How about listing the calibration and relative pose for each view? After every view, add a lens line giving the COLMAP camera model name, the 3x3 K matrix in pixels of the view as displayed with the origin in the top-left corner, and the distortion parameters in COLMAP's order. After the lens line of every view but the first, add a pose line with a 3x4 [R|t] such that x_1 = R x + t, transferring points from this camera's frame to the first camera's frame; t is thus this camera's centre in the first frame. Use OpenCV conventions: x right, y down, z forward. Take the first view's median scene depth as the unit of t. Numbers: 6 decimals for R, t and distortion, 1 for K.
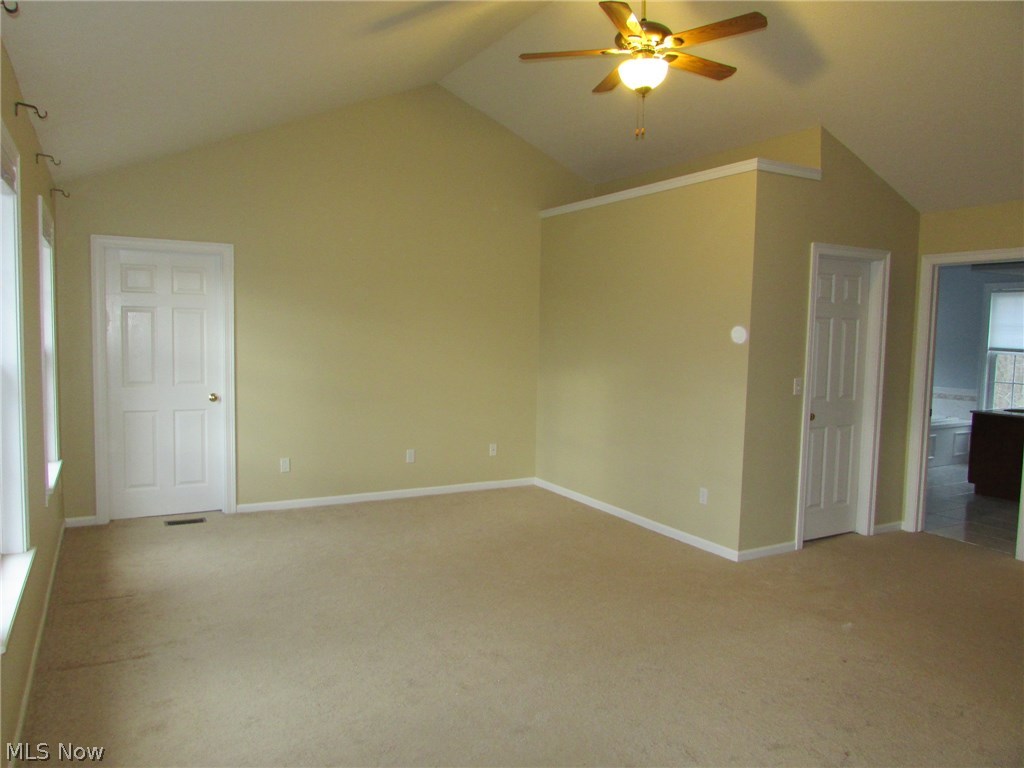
lens RADIAL K [[731.3, 0, 504.0], [0, 731.3, 385.6], [0, 0, 1]] dist [-0.056317, 0.055114]
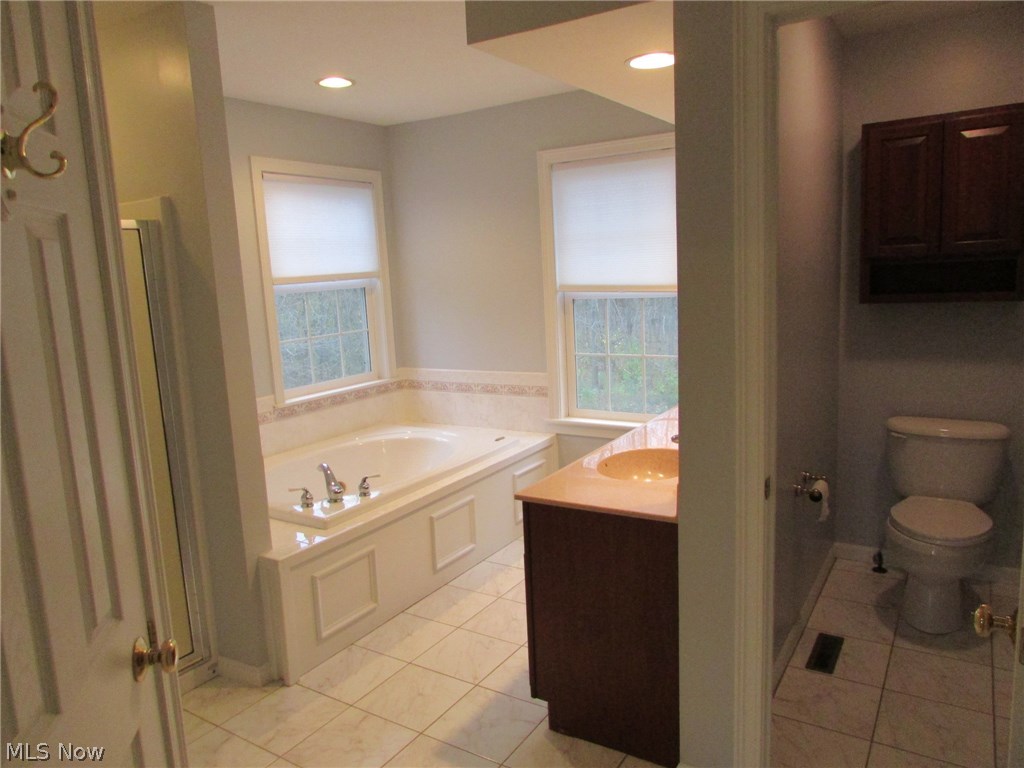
lens RADIAL K [[731.3, 0, 504.0], [0, 731.3, 385.6], [0, 0, 1]] dist [-0.056317, 0.055114]
pose [[0.876698, -0.133724, 0.462081, 0.731379], [0.098817, 0.990162, 0.099064, -0.070082], [-0.470782, -0.041188, 0.881288, 1.051576]]
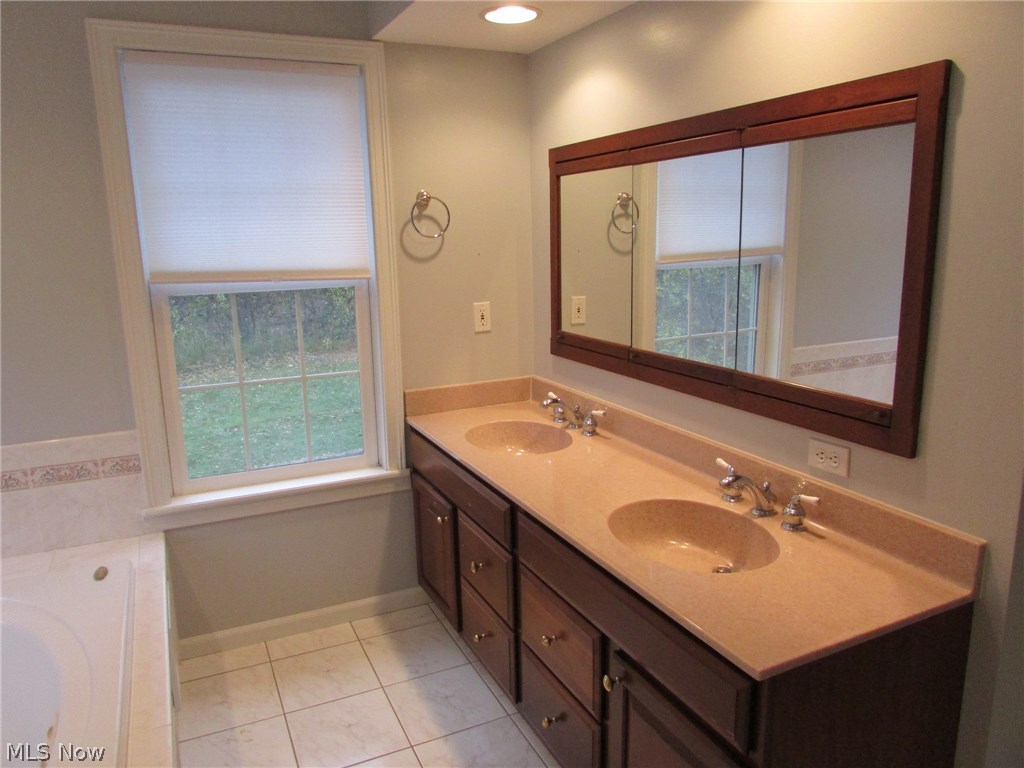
lens RADIAL K [[746.7, 0, 512.4], [0, 746.7, 381.3], [0, 0, 1]] dist [-0.008114, -0.004170]
pose [[0.056247, -0.219798, 0.973922, 0.717190], [0.096289, 0.972114, 0.213829, -0.109384], [-0.993763, 0.081751, 0.075843, 1.528279]]
